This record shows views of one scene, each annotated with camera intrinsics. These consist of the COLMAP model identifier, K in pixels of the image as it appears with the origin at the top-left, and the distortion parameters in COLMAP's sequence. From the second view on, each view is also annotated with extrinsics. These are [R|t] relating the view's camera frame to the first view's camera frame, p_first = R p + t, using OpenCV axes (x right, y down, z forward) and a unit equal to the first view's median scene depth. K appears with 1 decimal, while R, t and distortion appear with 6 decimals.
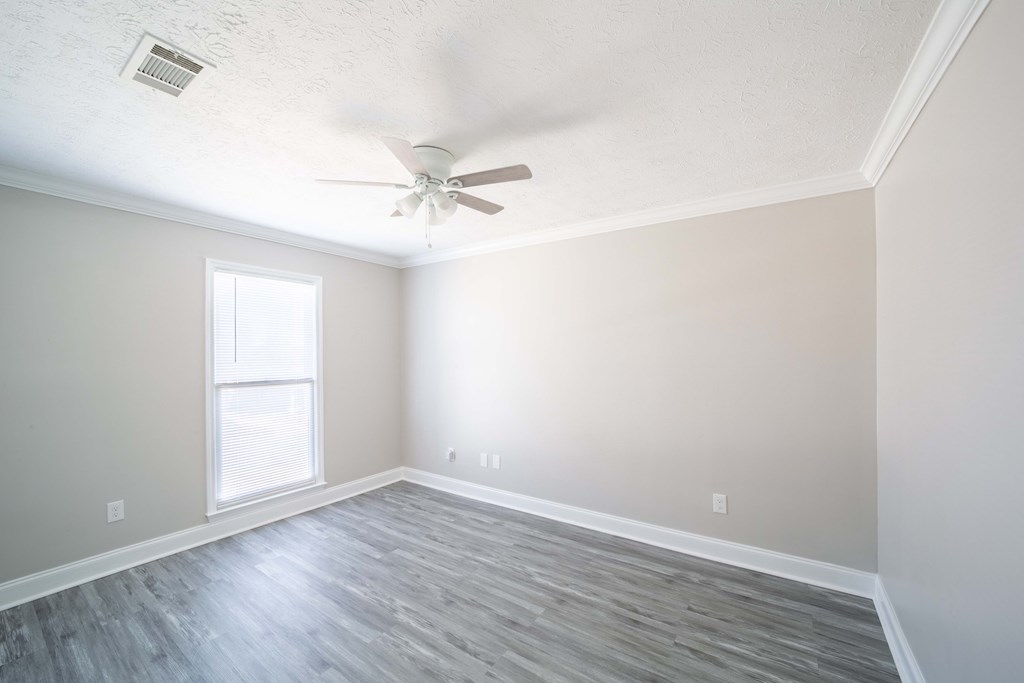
lens RADIAL K [[397.8, 0, 512.5], [0, 397.8, 345.0], [0, 0, 1]] dist [-0.036548, 0.008849]
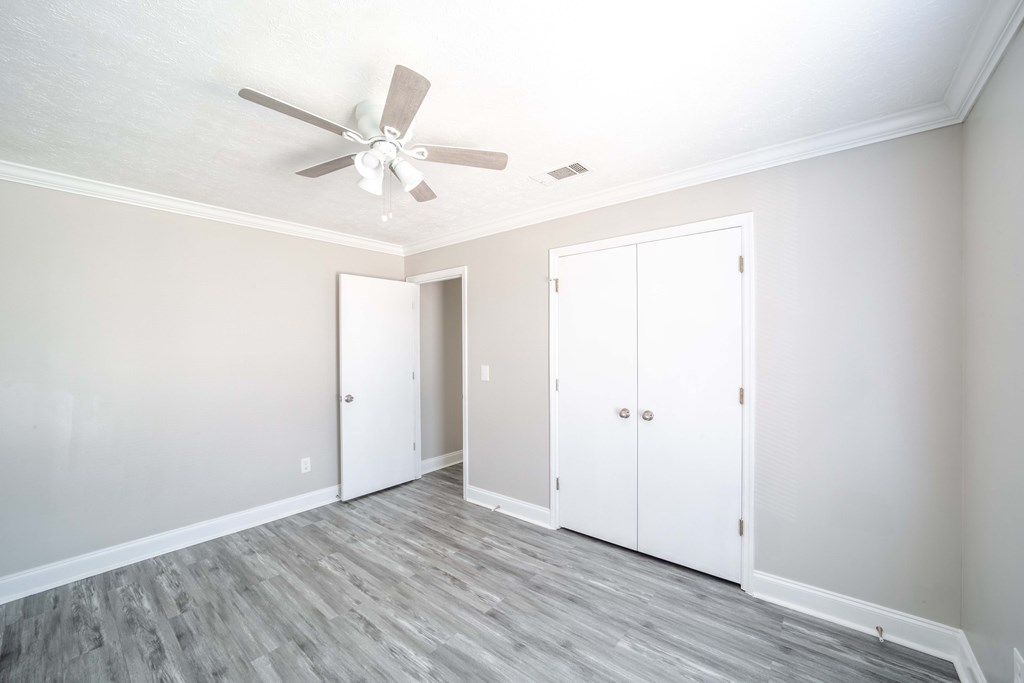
lens RADIAL K [[397.8, 0, 512.5], [0, 397.8, 345.0], [0, 0, 1]] dist [-0.036548, 0.008849]
pose [[-0.995677, 0.014331, 0.091774, -0.606652], [0.013026, 0.999805, -0.014809, 0.040218], [-0.091968, -0.013549, -0.995670, 1.975639]]
